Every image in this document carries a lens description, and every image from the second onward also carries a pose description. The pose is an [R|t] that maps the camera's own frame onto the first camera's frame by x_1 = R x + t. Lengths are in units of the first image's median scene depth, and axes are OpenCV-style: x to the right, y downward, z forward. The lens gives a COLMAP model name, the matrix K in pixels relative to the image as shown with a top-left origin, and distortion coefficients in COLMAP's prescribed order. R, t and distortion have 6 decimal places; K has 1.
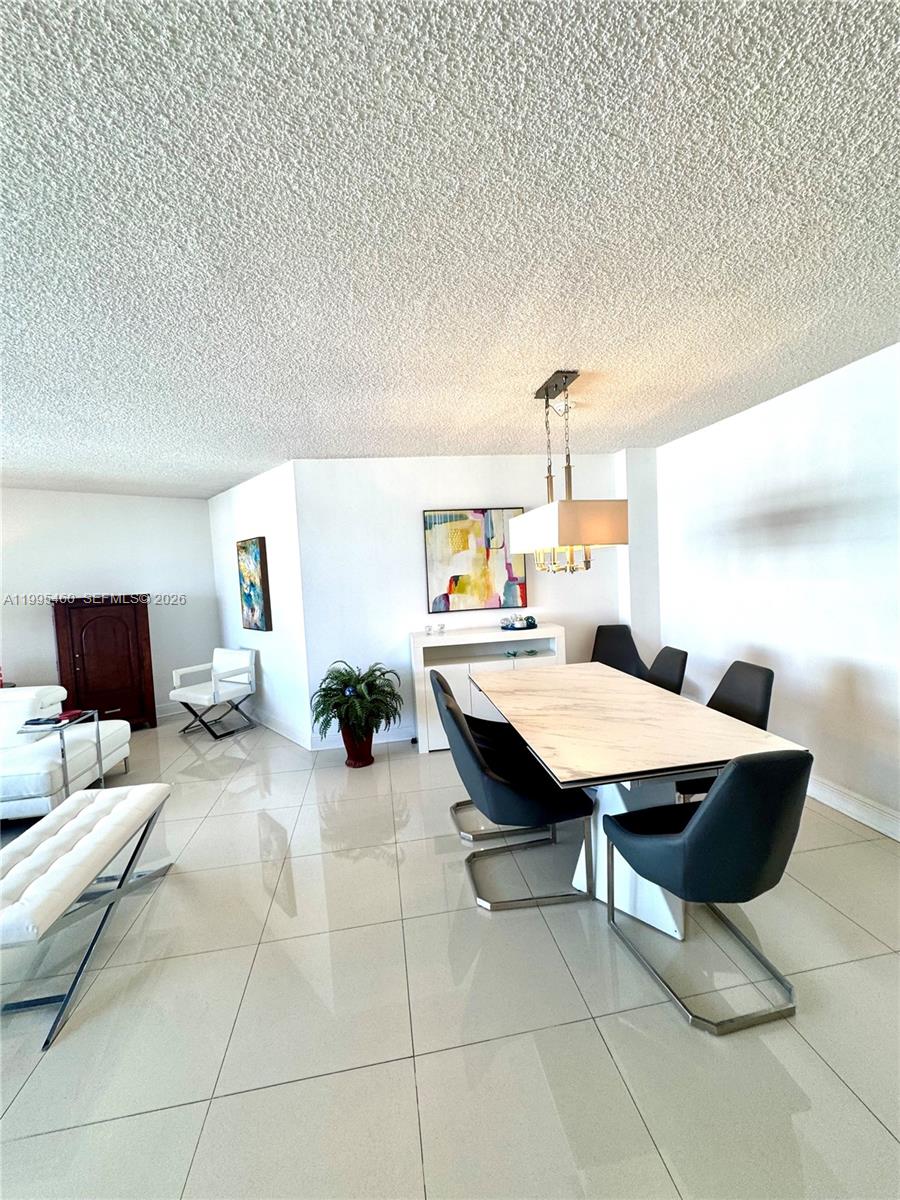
lens RADIAL K [[477.2, 0, 450.1], [0, 477.2, 598.3], [0, 0, 1]] dist [0.000470, -0.000251]
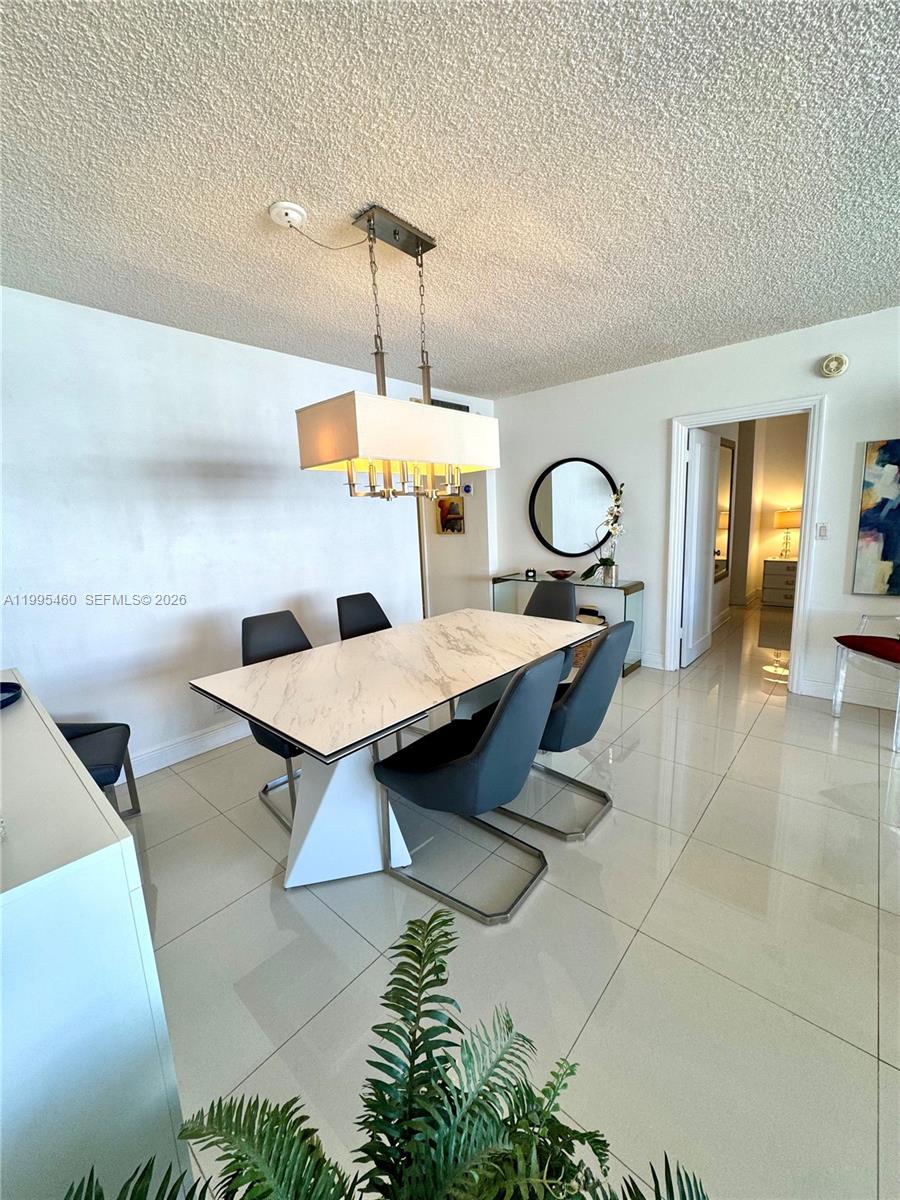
lens RADIAL K [[477.2, 0, 450.1], [0, 477.2, 598.3], [0, 0, 1]] dist [0.000470, -0.000251]
pose [[-0.635107, -0.048908, 0.770875, -0.251849], [0.126995, 0.977801, 0.166665, -0.011561], [-0.761913, 0.203748, -0.614797, 0.920204]]
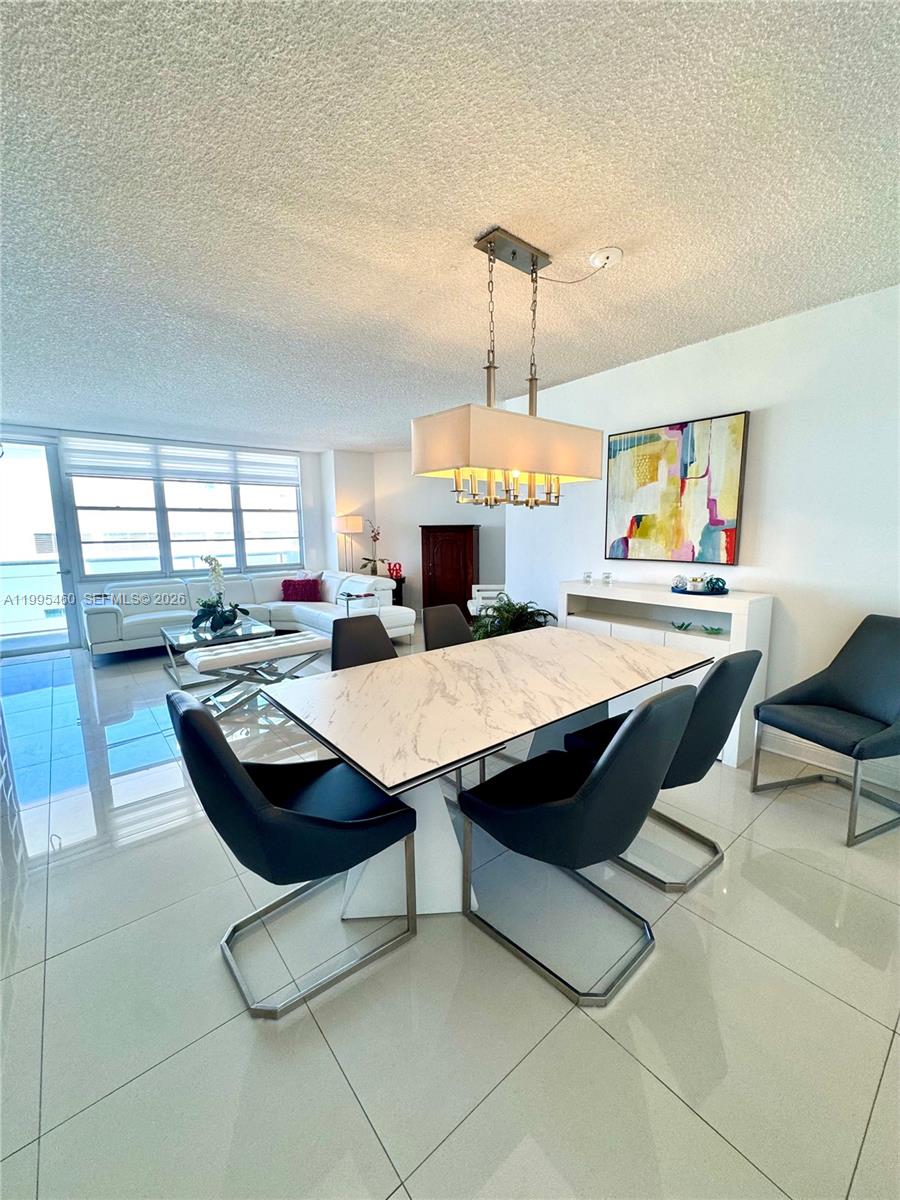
lens RADIAL K [[477.2, 0, 450.1], [0, 477.2, 598.3], [0, 0, 1]] dist [0.000470, -0.000251]
pose [[0.504088, 0.171020, -0.846550, 0.553378], [-0.068695, 0.985032, 0.158091, -0.015111], [0.860916, -0.021538, 0.508291, 0.323573]]
